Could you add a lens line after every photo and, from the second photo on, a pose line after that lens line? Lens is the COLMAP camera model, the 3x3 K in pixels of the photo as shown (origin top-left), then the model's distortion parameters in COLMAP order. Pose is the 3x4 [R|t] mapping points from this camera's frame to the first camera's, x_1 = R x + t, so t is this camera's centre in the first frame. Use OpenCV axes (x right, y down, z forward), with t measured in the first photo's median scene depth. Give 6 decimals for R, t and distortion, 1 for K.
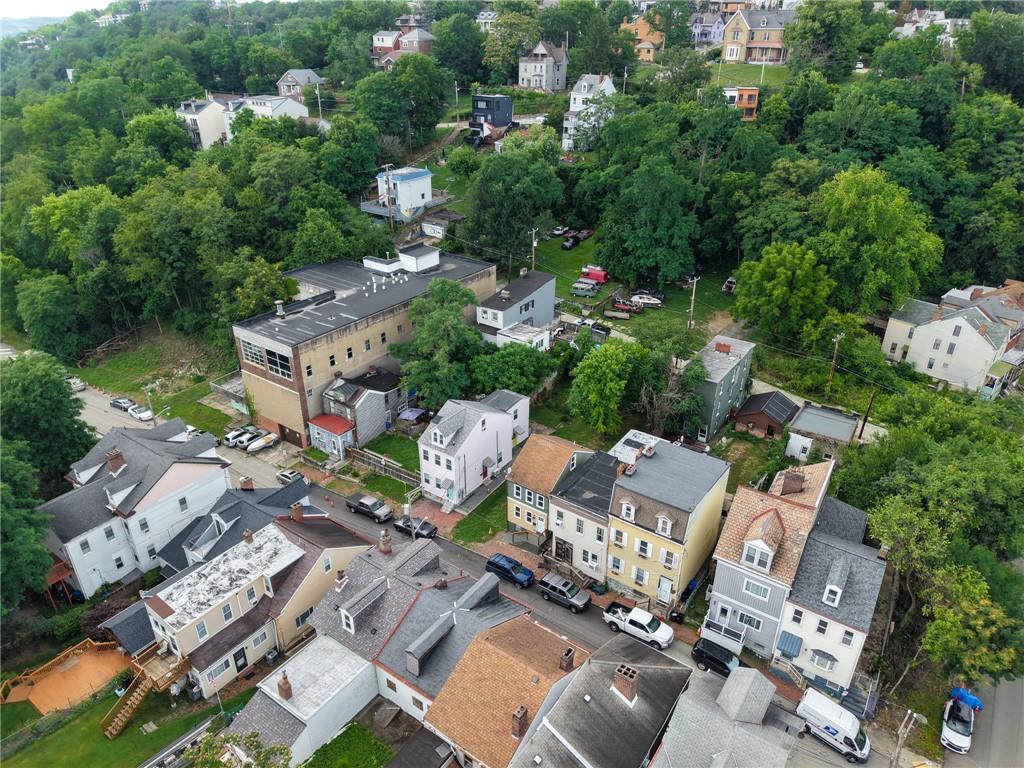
lens RADIAL K [[679.6, 0, 512.0], [0, 679.6, 384.0], [0, 0, 1]] dist [0.009957, -0.004040]
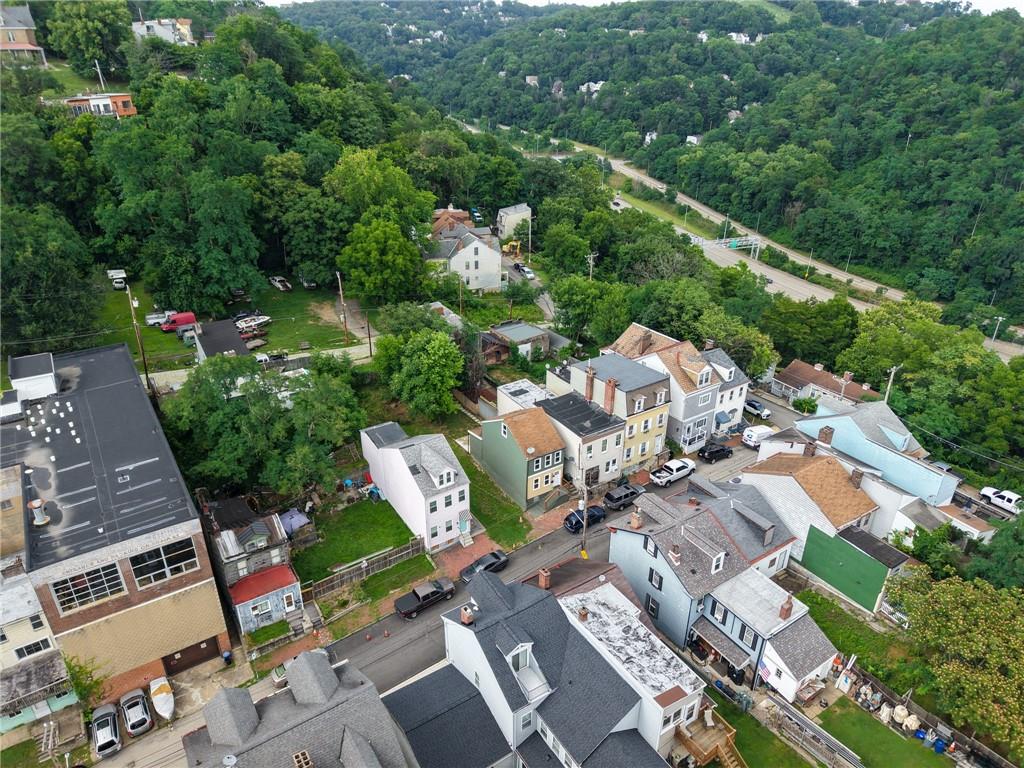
lens RADIAL K [[690.9, 0, 516.4], [0, 690.9, 380.6], [0, 0, 1]] dist [0.015507, -0.032557]
pose [[0.352248, -0.419696, 0.836526, -0.680713], [0.418287, 0.870175, 0.260444, -0.203438], [-0.837232, 0.258167, 0.482071, 0.360328]]
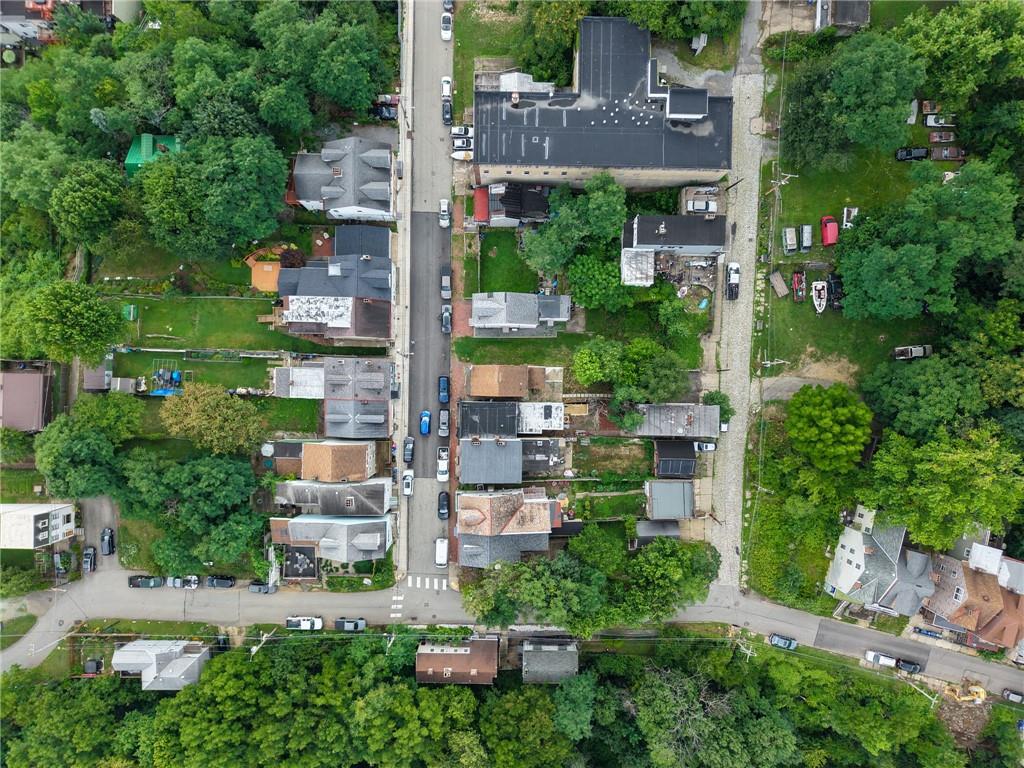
lens RADIAL K [[690.9, 0, 516.4], [0, 690.9, 380.6], [0, 0, 1]] dist [0.015507, -0.032557]
pose [[0.568064, 0.822977, 0.003562, 0.063195], [-0.391366, 0.266329, 0.880853, -1.093976], [0.723973, -0.501774, 0.473377, 0.199627]]
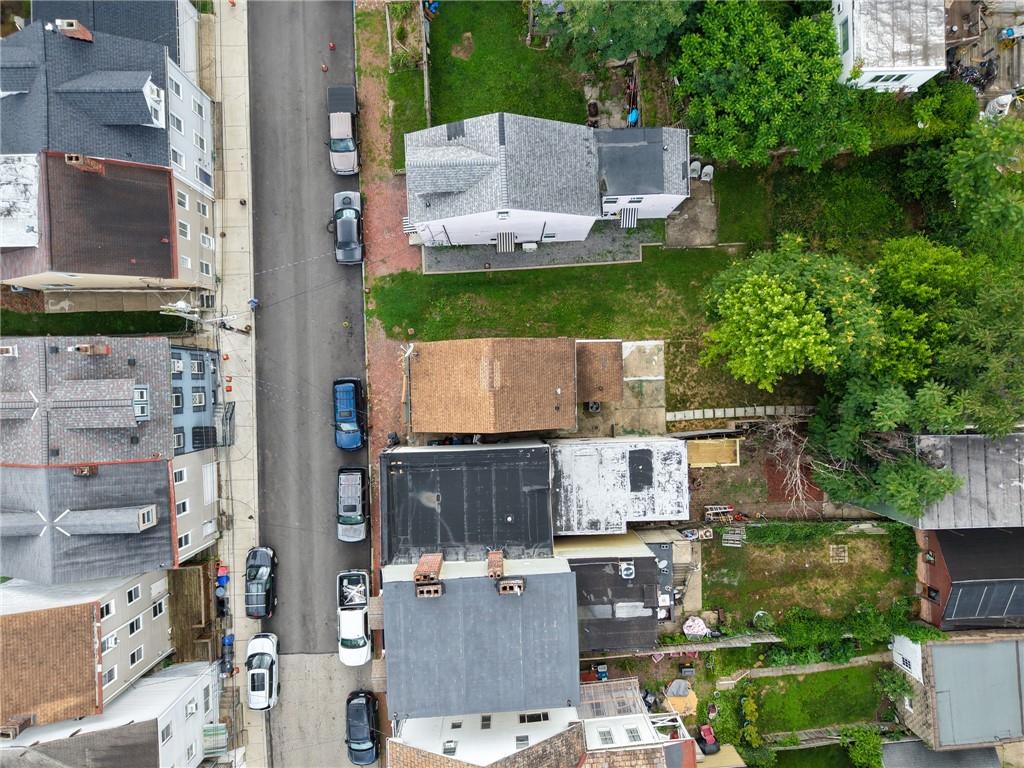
lens RADIAL K [[690.9, 0, 516.4], [0, 690.9, 380.6], [0, 0, 1]] dist [0.015507, -0.032557]
pose [[0.606966, 0.794706, 0.005972, 0.052802], [-0.378349, 0.282344, 0.881552, -0.314042], [0.698888, -0.537331, 0.472049, 0.603218]]
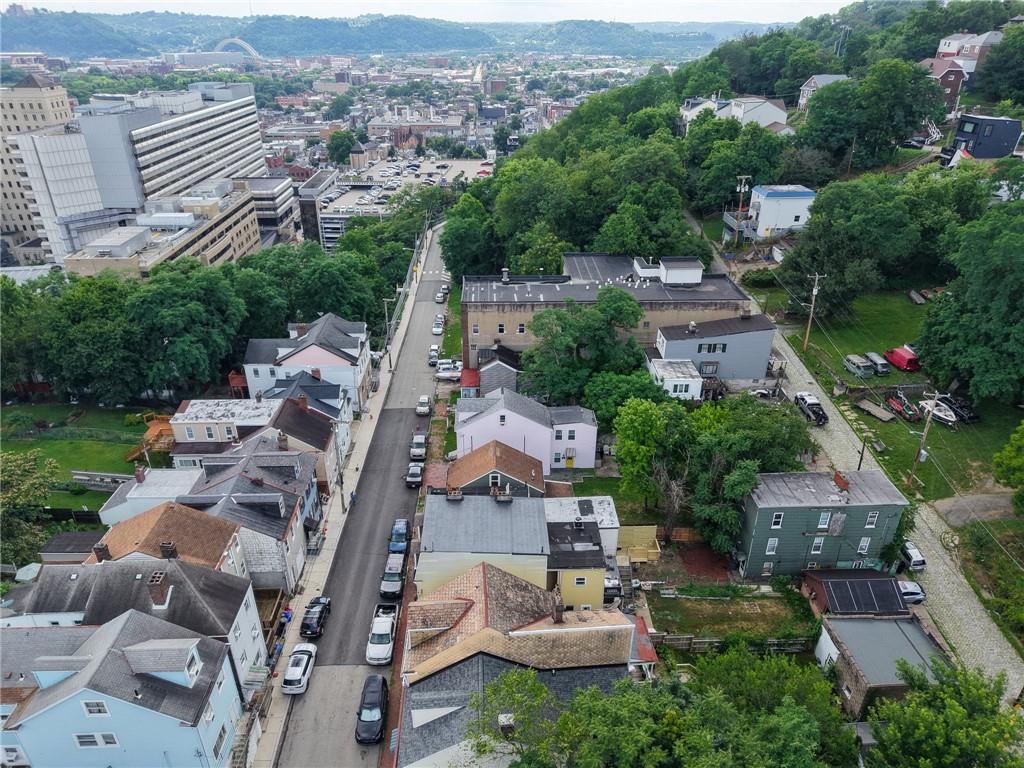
lens RADIAL K [[679.6, 0, 512.0], [0, 679.6, 384.0], [0, 0, 1]] dist [0.009957, -0.004040]
pose [[0.604672, 0.359943, -0.710501, 0.574038], [-0.365920, 0.917885, 0.153589, -0.128563], [0.707442, 0.167115, 0.686730, 0.267978]]
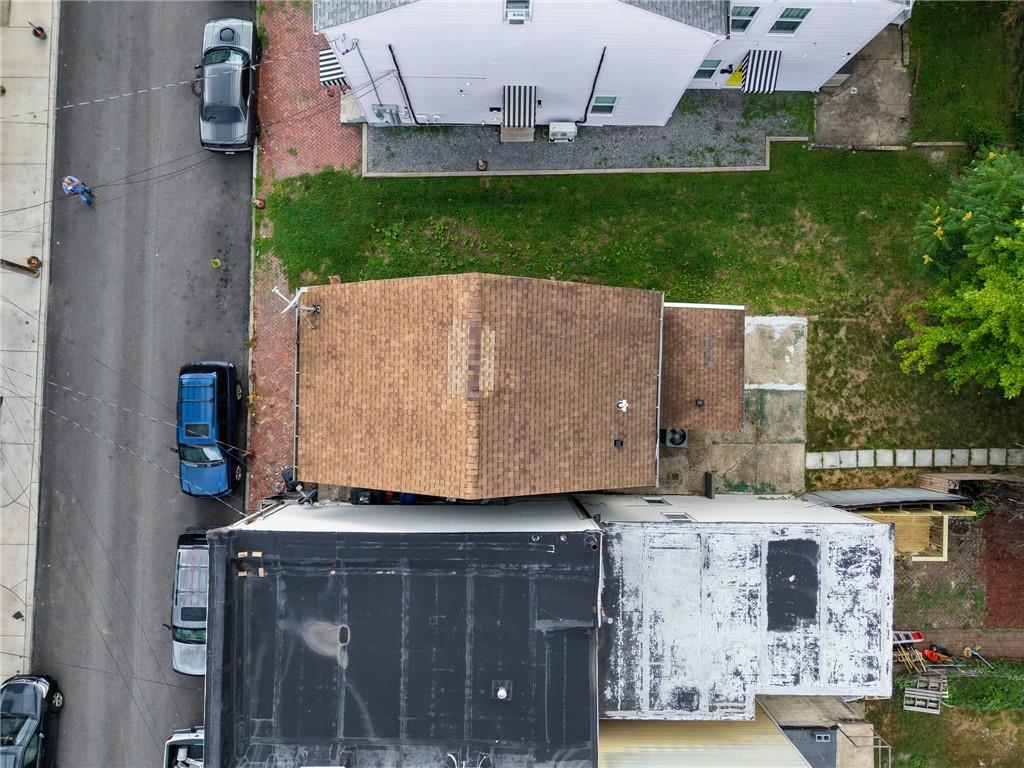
lens RADIAL K [[690.9, 0, 516.4], [0, 690.9, 380.6], [0, 0, 1]] dist [0.015507, -0.032557]
pose [[0.572028, 0.820232, -0.001464, 0.053892], [-0.390398, 0.273831, 0.878980, -0.094662], [0.721369, -0.502230, 0.476856, 0.714975]]
